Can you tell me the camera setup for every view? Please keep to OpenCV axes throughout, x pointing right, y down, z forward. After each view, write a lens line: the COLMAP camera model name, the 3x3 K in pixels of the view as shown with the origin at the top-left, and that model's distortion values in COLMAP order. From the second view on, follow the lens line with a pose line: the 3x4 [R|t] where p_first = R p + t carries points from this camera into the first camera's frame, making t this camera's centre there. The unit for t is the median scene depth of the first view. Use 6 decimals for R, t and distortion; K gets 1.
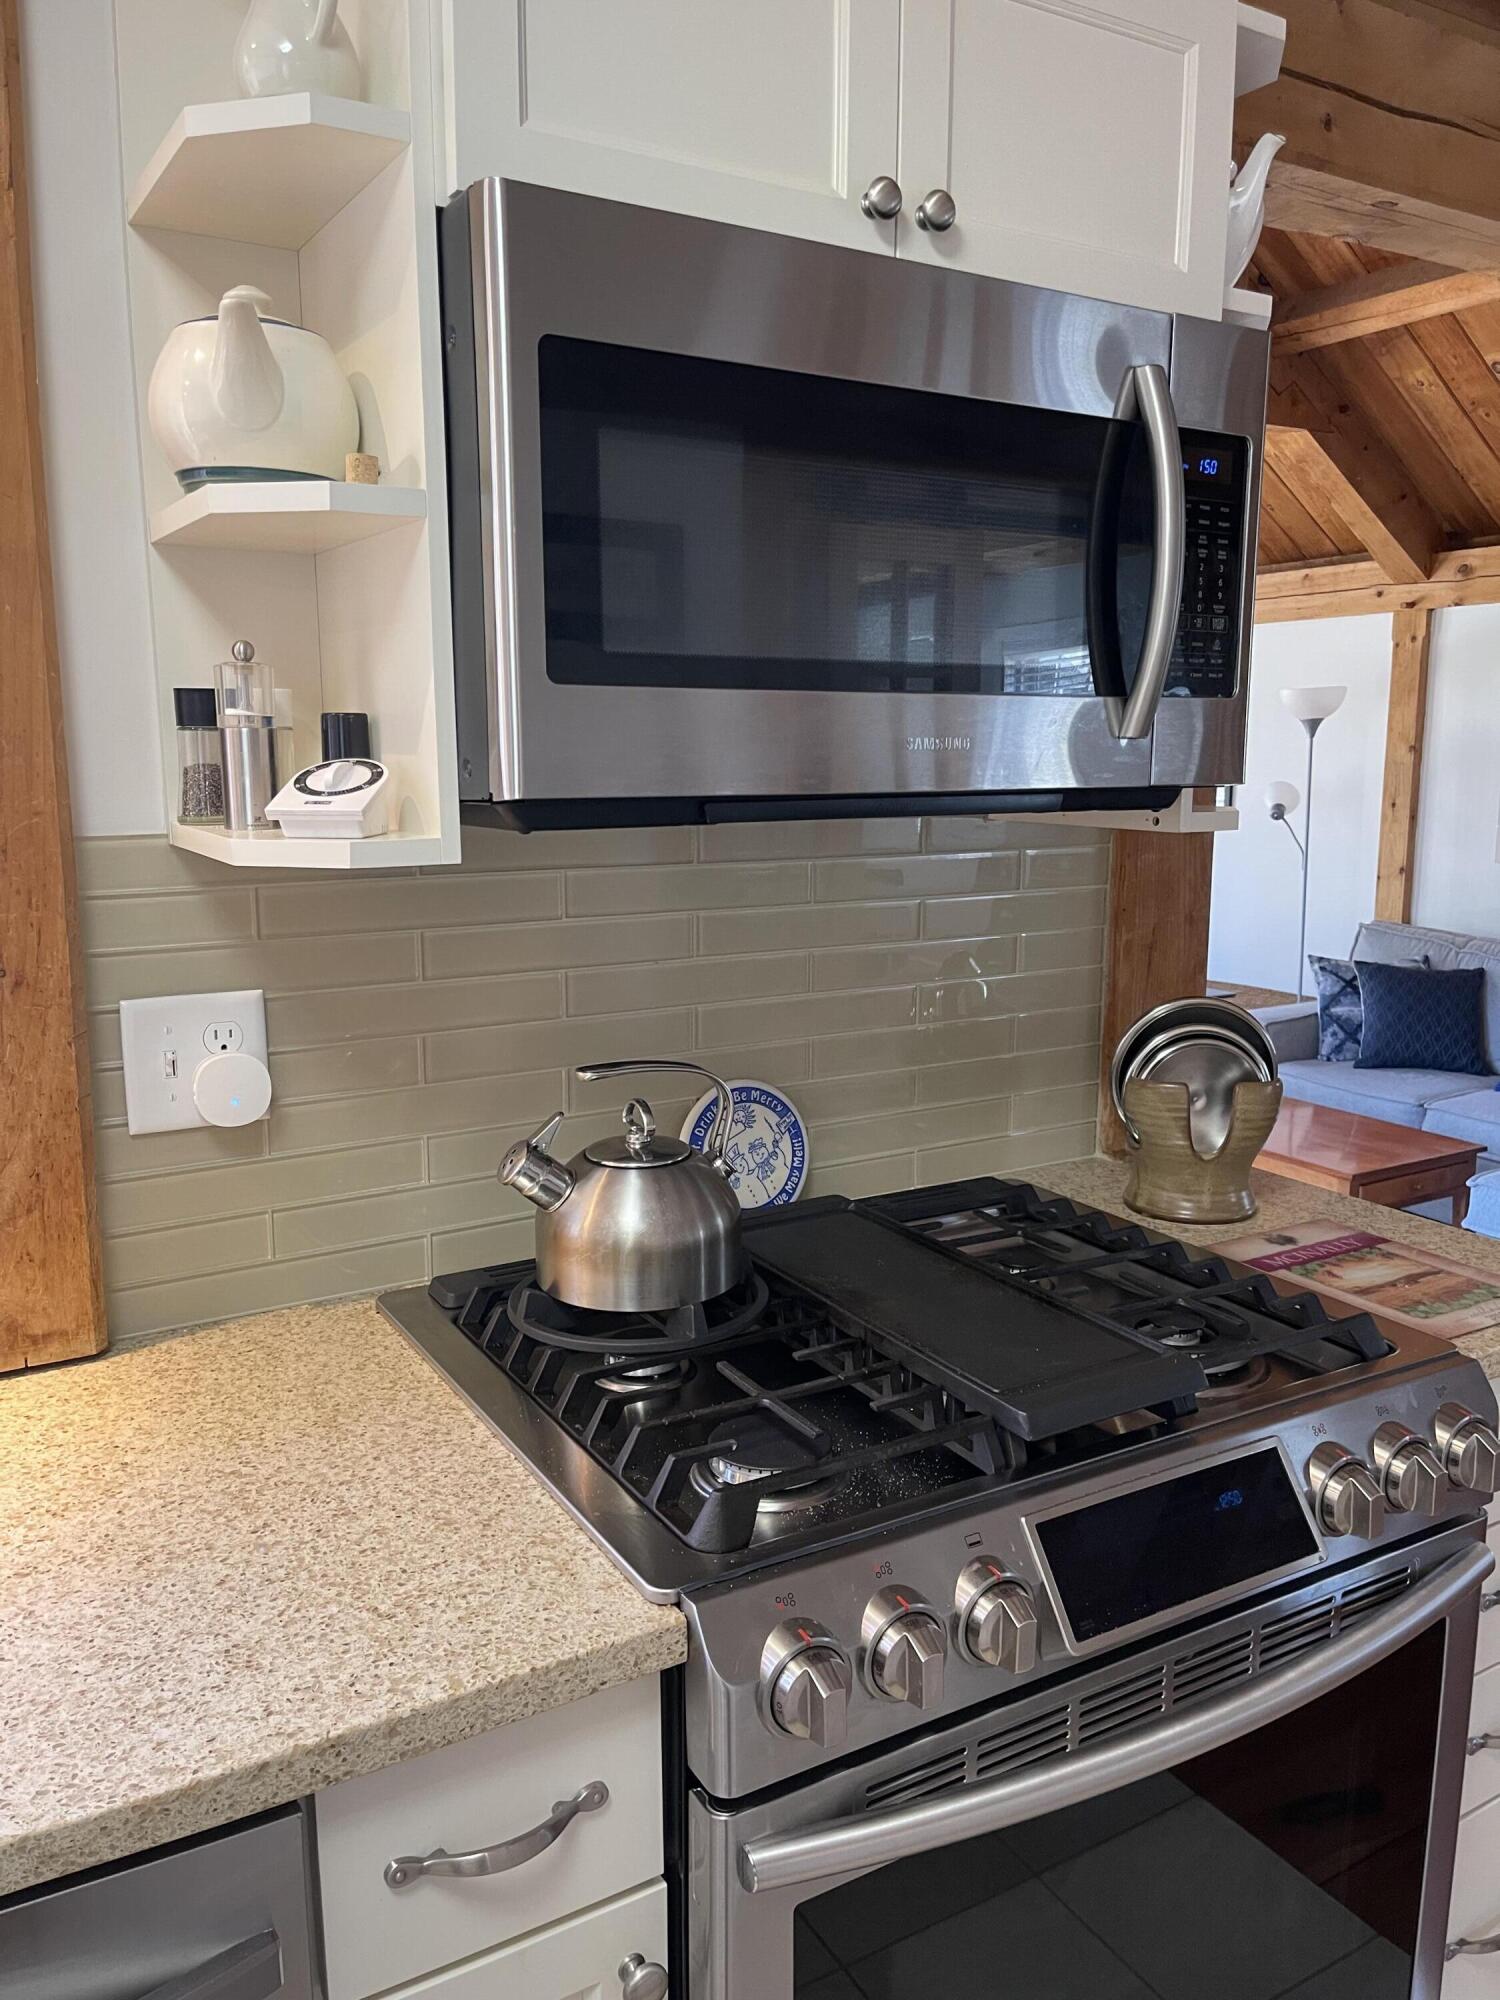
lens RADIAL K [[1536.2, 0, 743.8], [0, 1536.2, 1001.4], [0, 0, 1]] dist [0.034450, -0.000610]
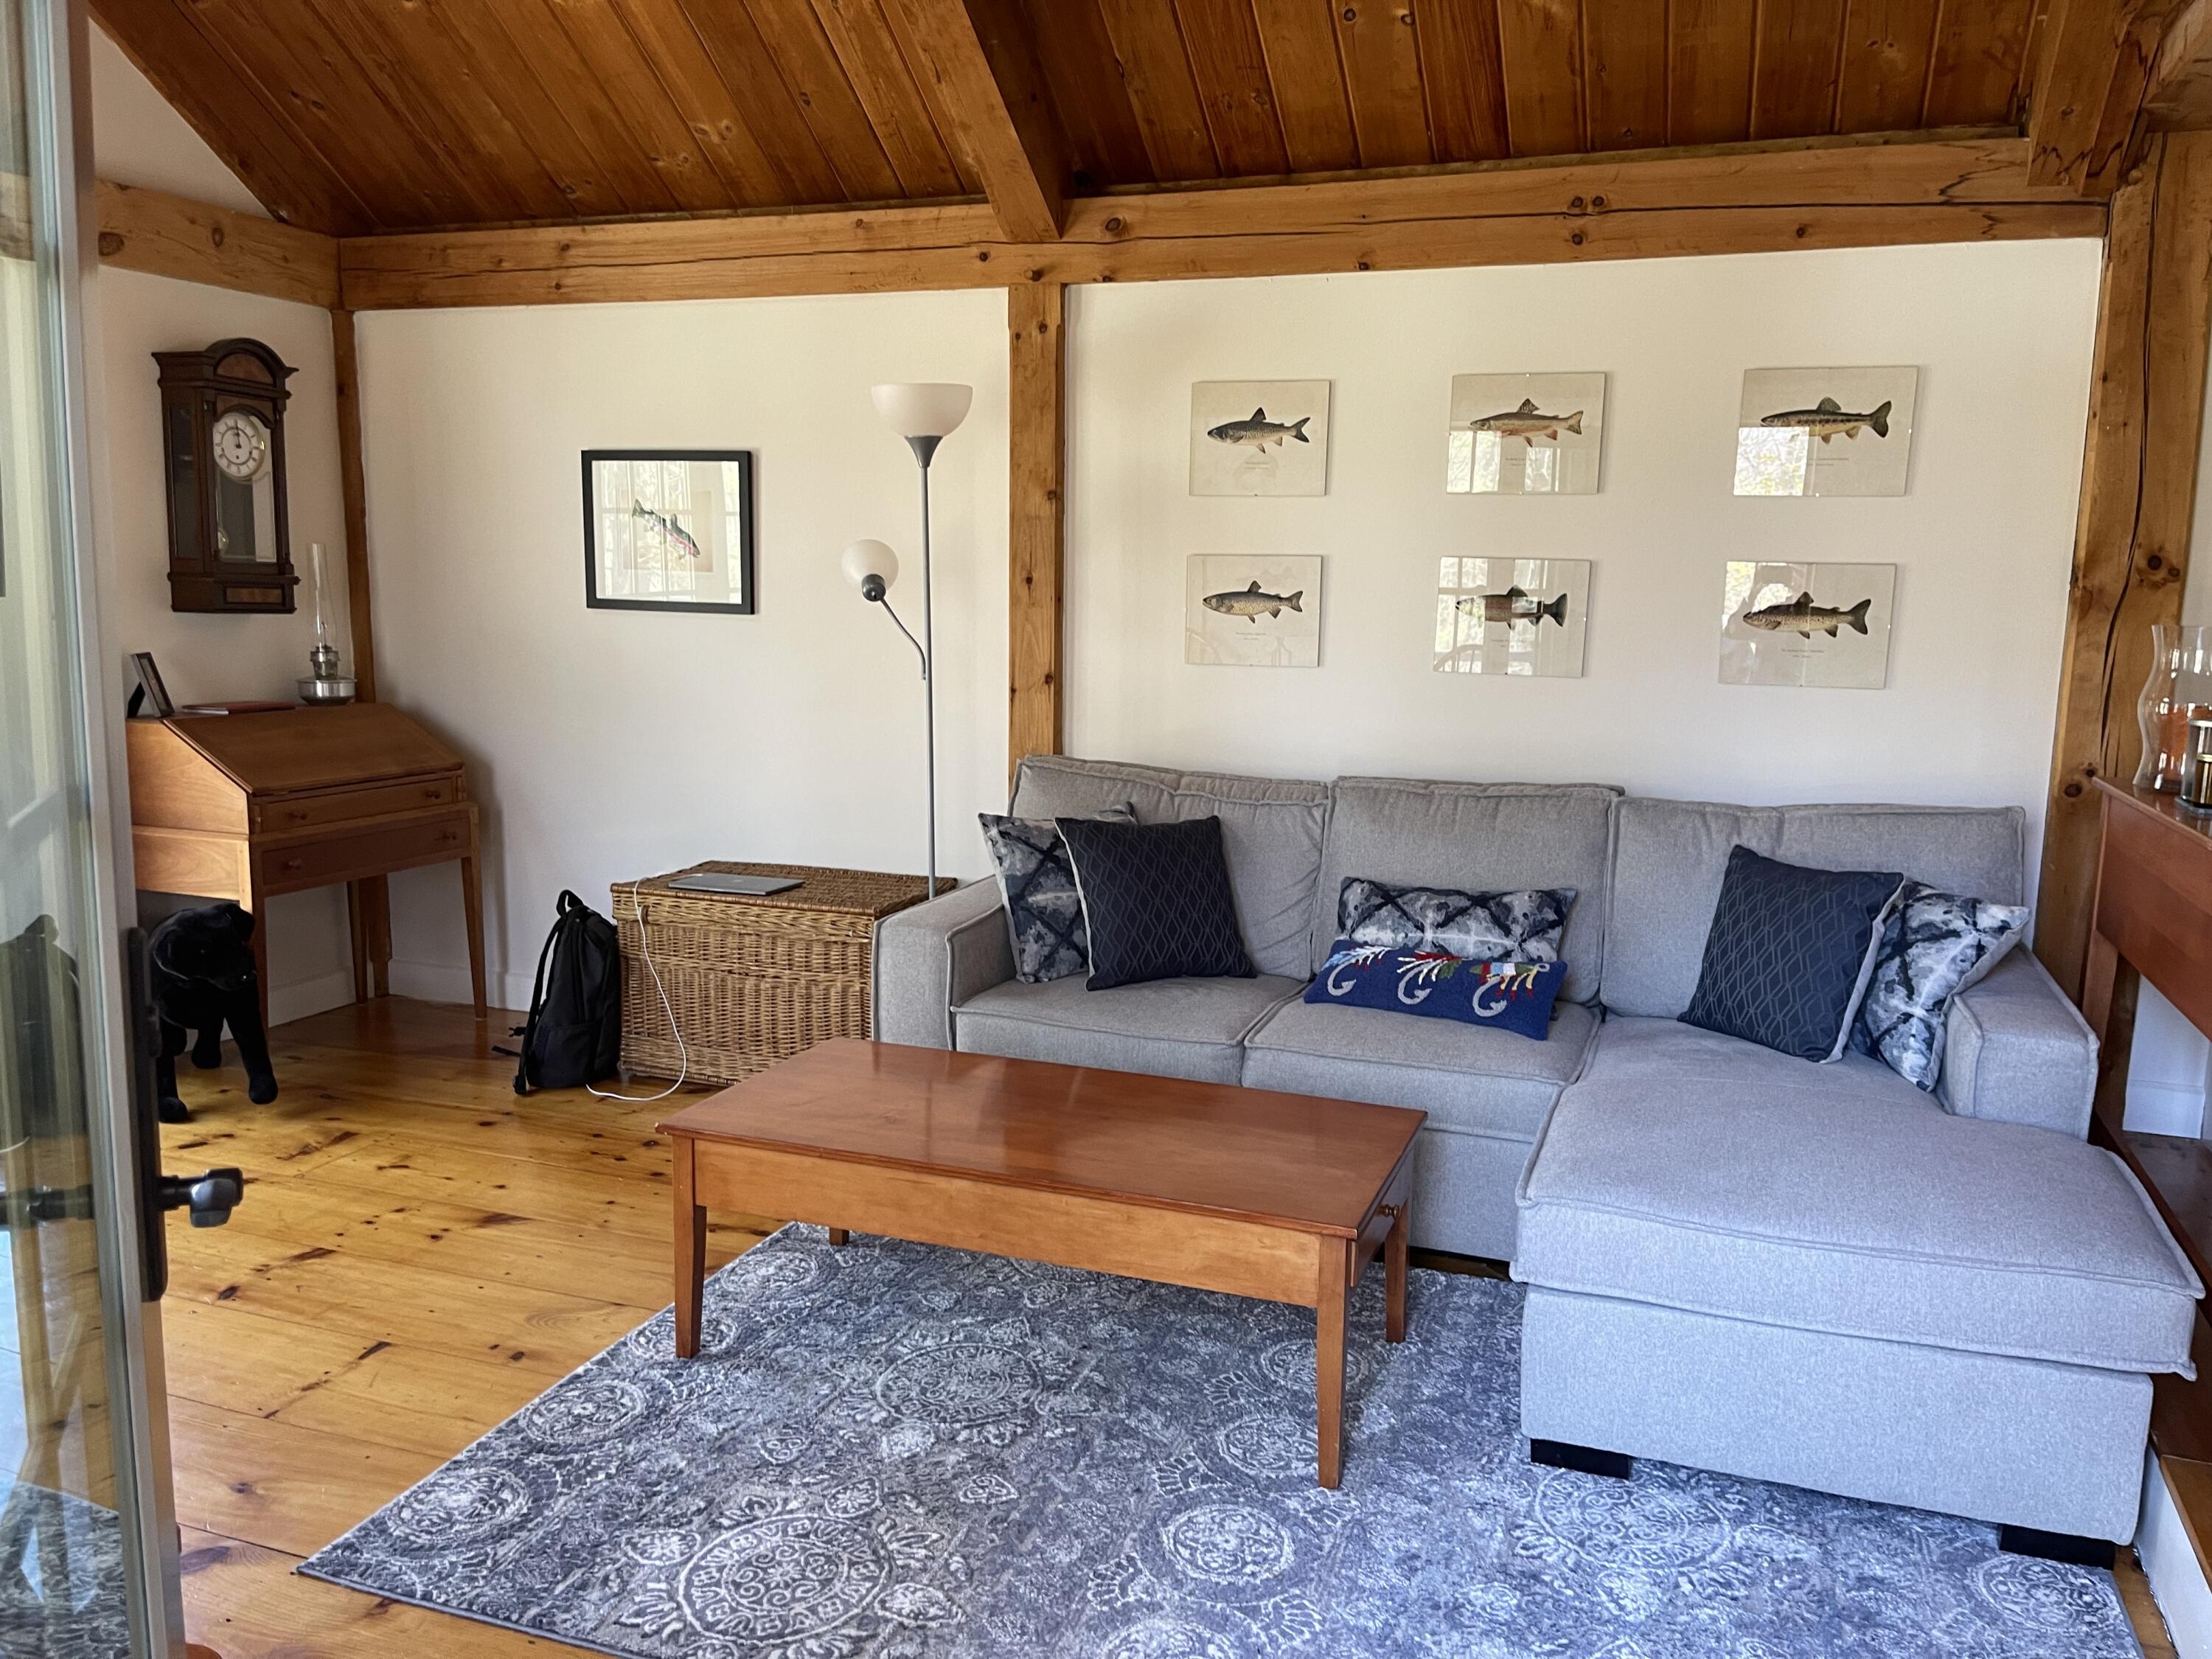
lens RADIAL K [[1699.1, 0, 1114.9], [0, 1699.1, 846.9], [0, 0, 1]] dist [0.034450, -0.000610]
pose [[0.774893, -0.078900, 0.627149, -0.019150], [0.084689, 0.996193, 0.020688, -0.025873], [-0.626394, 0.037081, 0.778624, 0.431328]]
